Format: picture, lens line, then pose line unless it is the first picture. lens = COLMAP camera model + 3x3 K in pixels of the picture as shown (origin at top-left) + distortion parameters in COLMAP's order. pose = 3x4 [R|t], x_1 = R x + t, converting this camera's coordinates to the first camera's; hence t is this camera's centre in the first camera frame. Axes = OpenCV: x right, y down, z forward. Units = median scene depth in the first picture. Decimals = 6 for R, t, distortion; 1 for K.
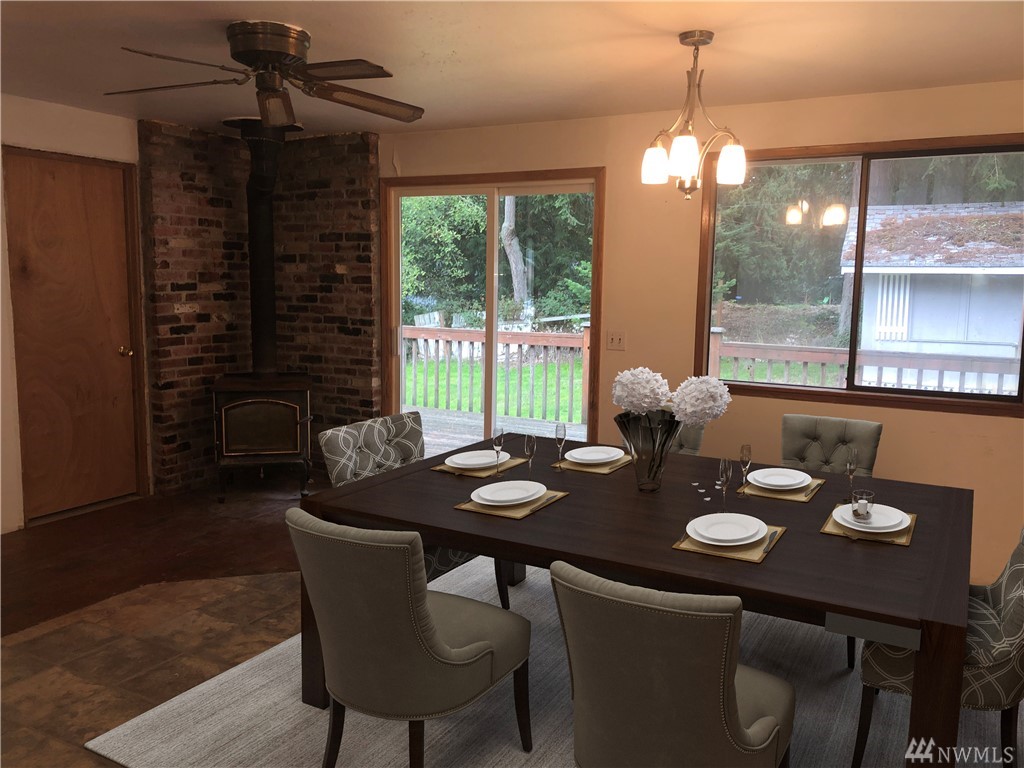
lens RADIAL K [[843.7, 0, 511.1], [0, 843.7, 379.7], [0, 0, 1]] dist [0.043603, -0.024794]
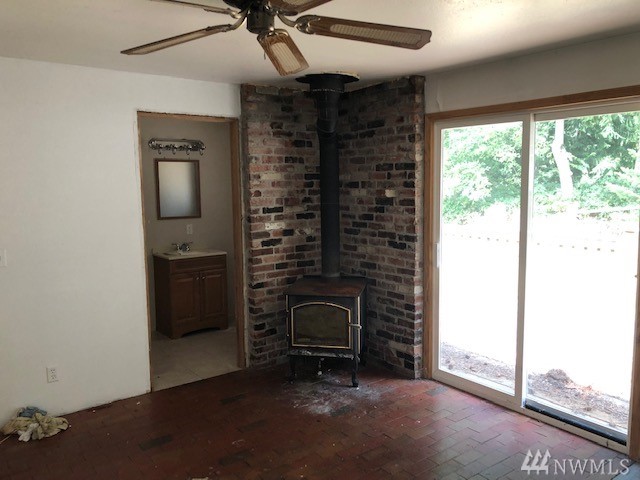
lens RADIAL K [[527.3, 0, 326.1], [0, 527.3, 239.3], [0, 0, 1]] dist [0.043603, -0.024794]
pose [[0.913640, 0.020762, -0.405995, 0.019066], [-0.024470, 0.999693, -0.003944, -0.061306], [0.405788, 0.013538, 0.913867, 0.285386]]
